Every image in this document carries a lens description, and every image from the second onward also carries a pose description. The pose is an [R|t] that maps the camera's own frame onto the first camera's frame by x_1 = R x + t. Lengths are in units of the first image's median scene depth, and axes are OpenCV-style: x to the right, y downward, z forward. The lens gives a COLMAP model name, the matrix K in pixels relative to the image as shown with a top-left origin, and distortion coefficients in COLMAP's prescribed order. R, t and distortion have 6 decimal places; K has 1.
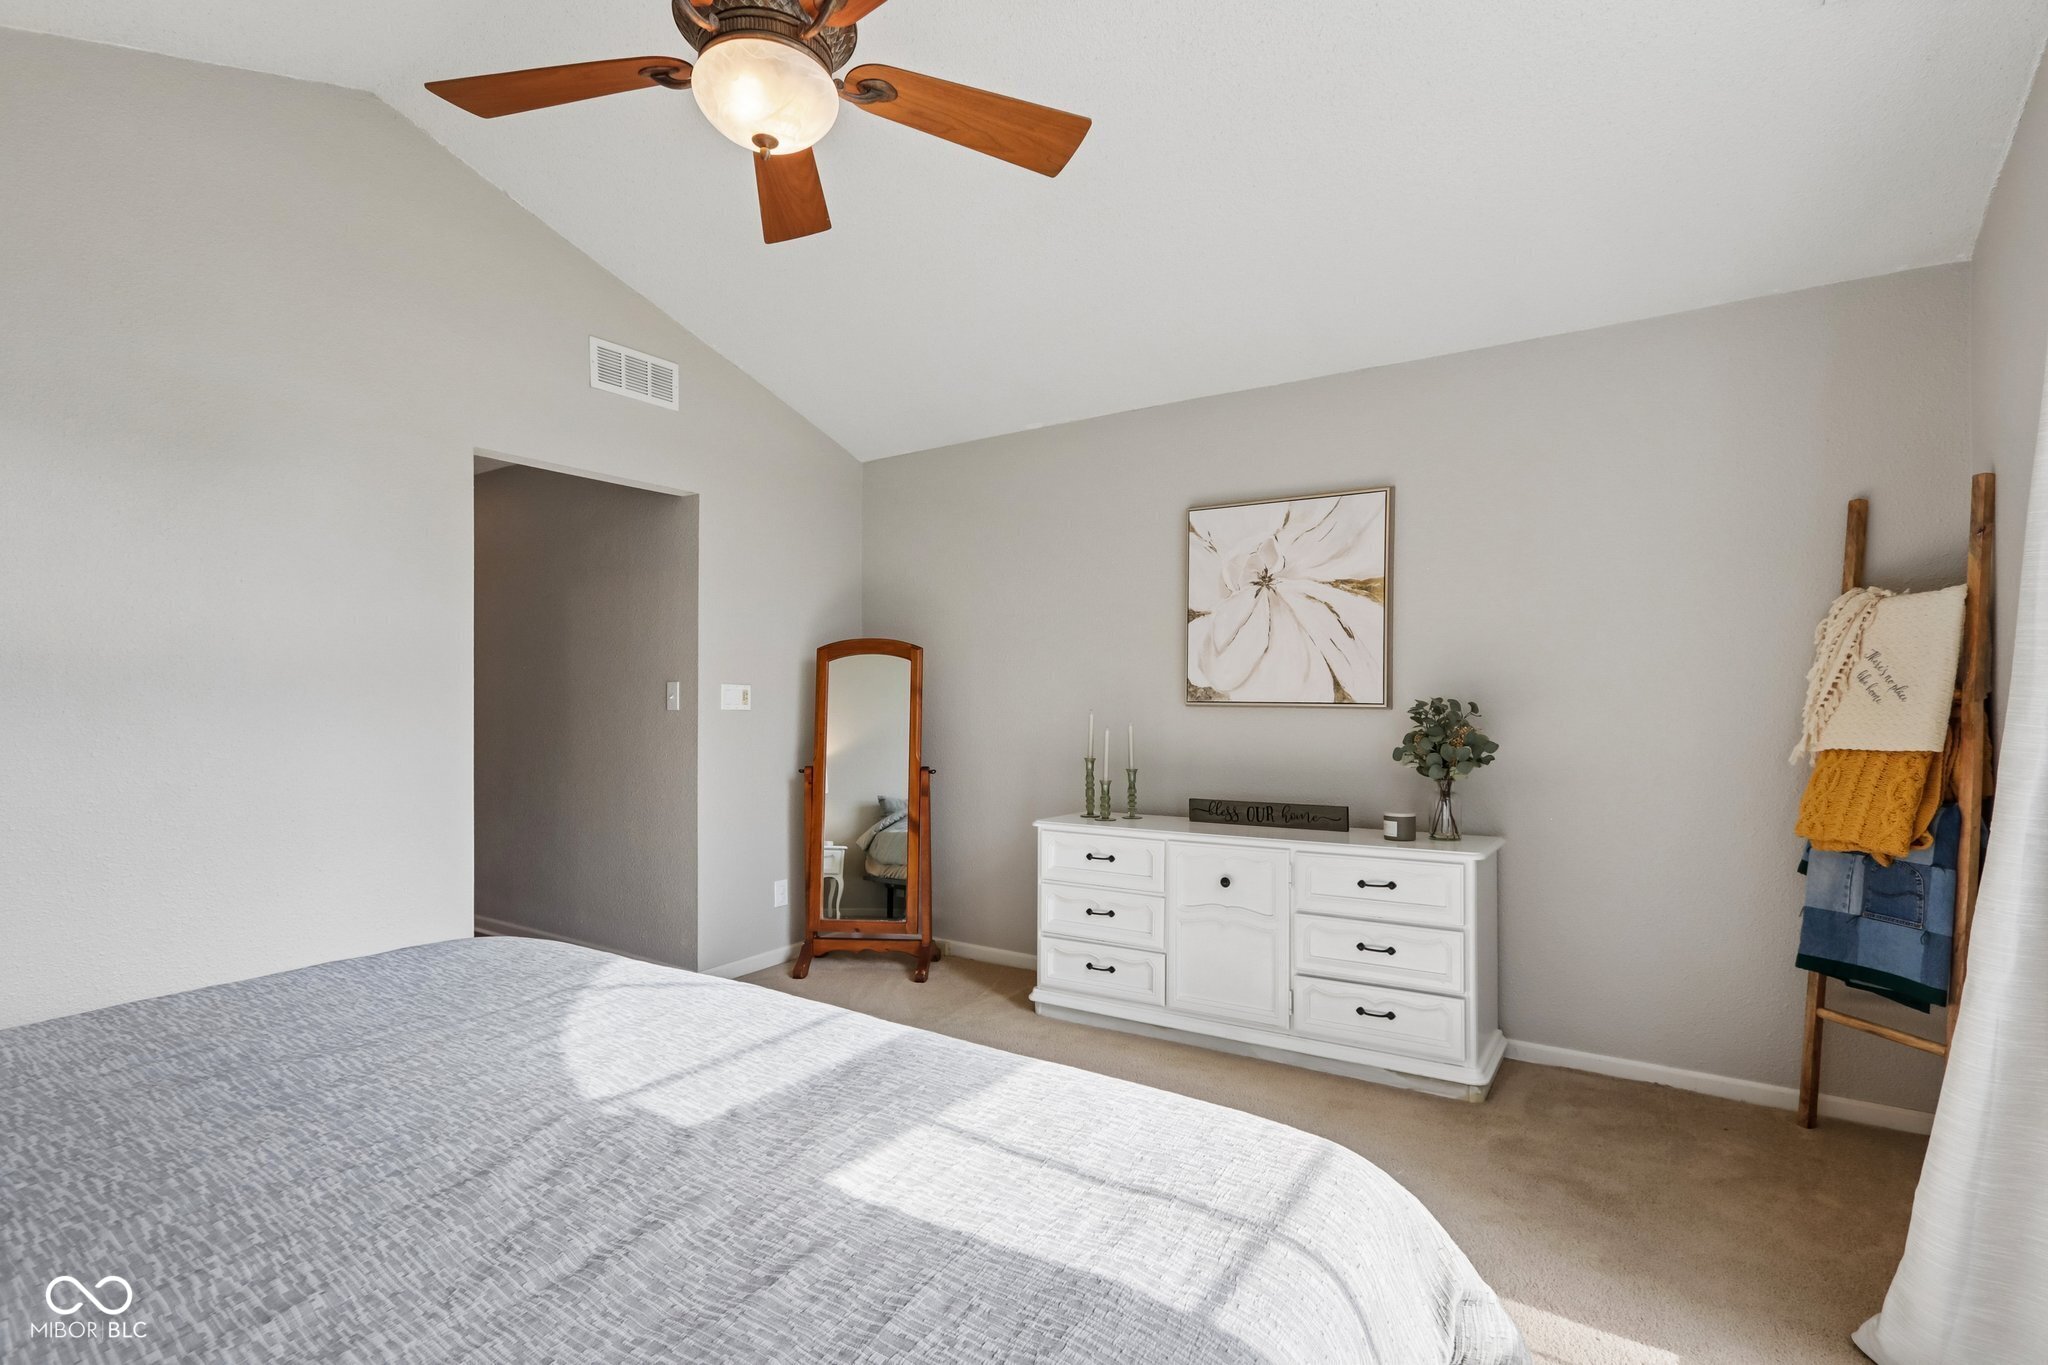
lens RADIAL K [[968.9, 0, 1021.4], [0, 968.9, 694.2], [0, 0, 1]] dist [-0.001230, -0.000213]
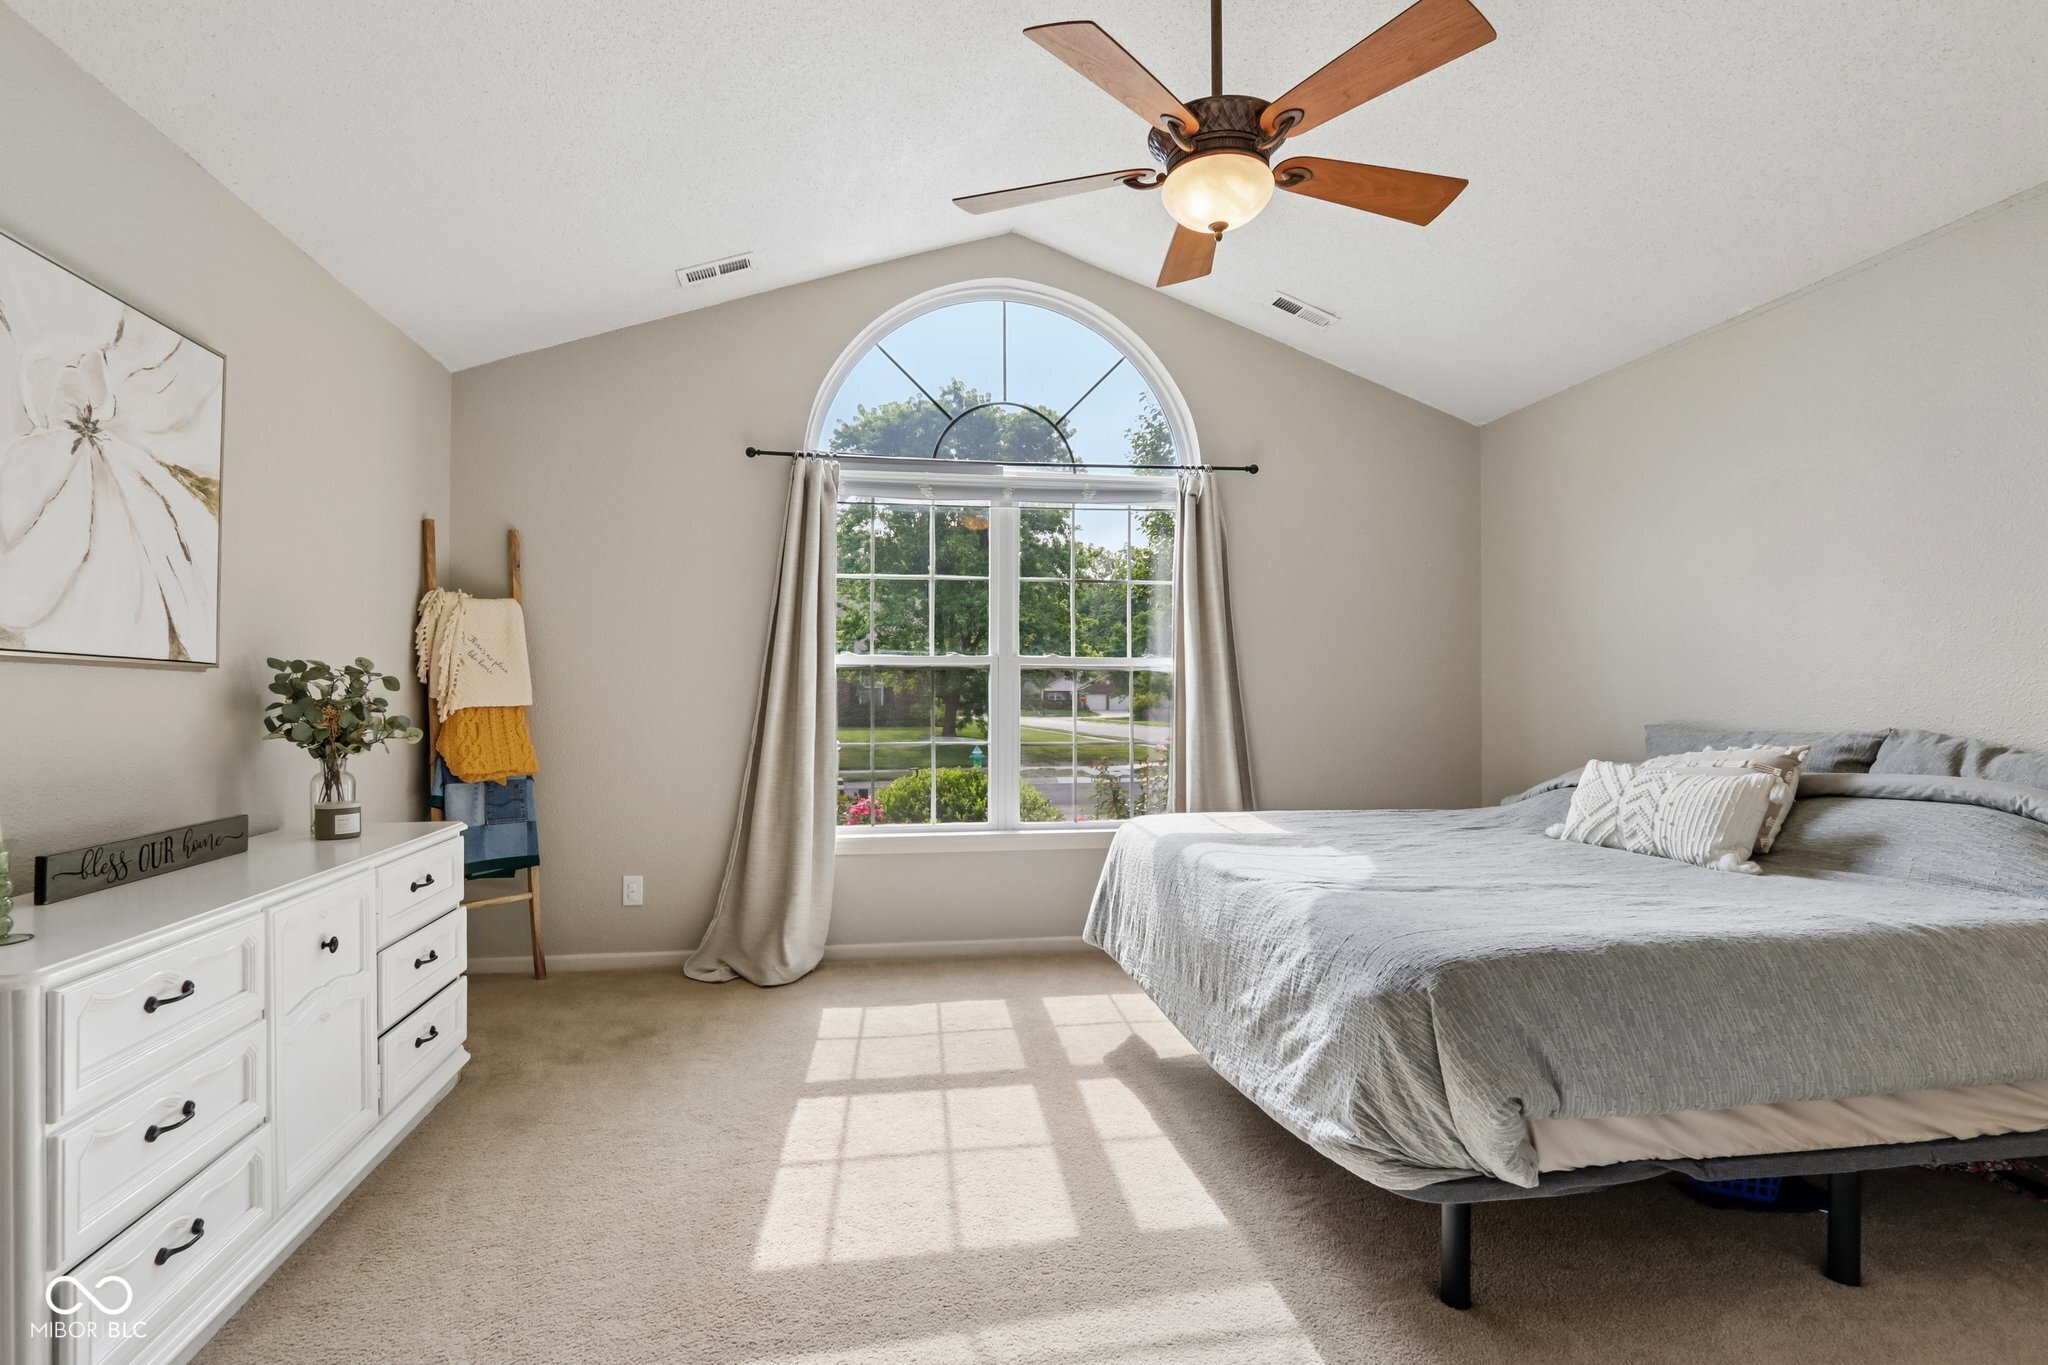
lens RADIAL K [[968.9, 0, 1018.8], [0, 968.9, 688.1], [0, 0, 1]] dist [-0.001230, -0.000213]
pose [[-0.677119, -0.005124, 0.735856, -0.510928], [-0.021854, 0.999675, -0.013148, 0.023438], [-0.735549, -0.024984, -0.677011, 1.020969]]
